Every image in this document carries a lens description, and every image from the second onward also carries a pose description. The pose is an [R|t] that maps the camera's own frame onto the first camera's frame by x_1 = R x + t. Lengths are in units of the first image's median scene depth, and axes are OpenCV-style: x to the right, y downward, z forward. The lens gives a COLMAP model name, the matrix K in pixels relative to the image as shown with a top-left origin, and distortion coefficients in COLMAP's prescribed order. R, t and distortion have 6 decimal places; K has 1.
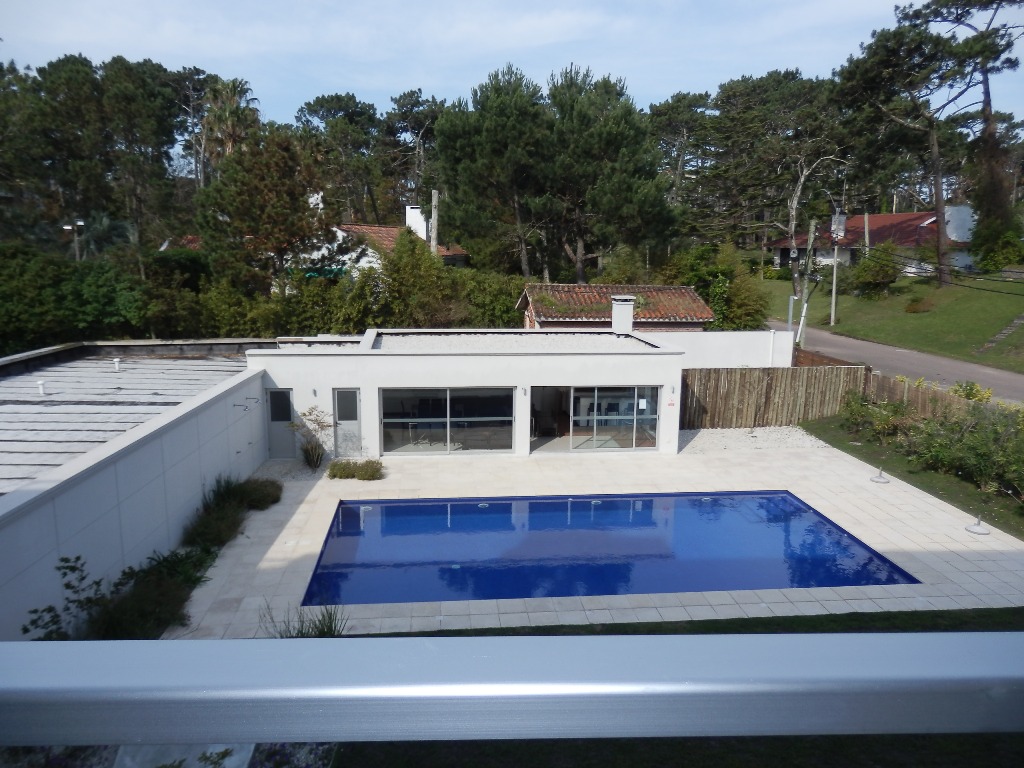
lens RADIAL K [[754.5, 0, 512.1], [0, 754.5, 384.5], [0, 0, 1]] dist [0.000646, 0.001563]
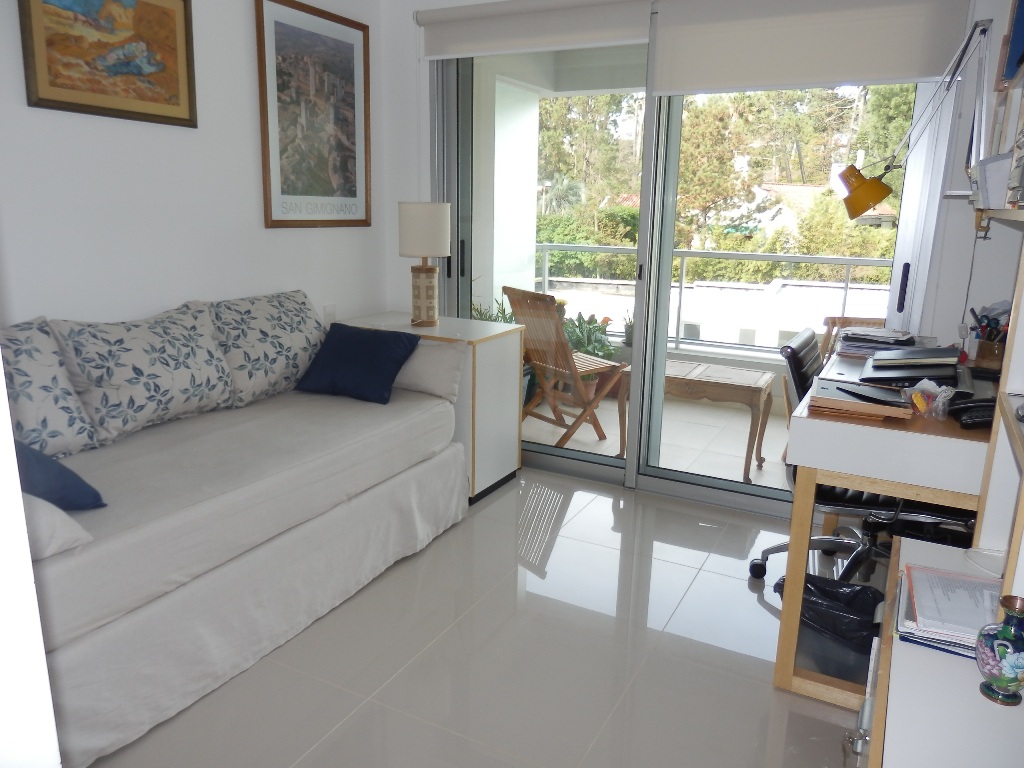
lens RADIAL K [[754.5, 0, 511.4], [0, 754.5, 382.1], [0, 0, 1]] dist [0.000646, 0.001563]
pose [[0.861187, 0.124101, -0.492906, 0.040886], [-0.098909, 0.992115, 0.076977, 0.026857], [0.498572, -0.017539, 0.866671, -0.157902]]
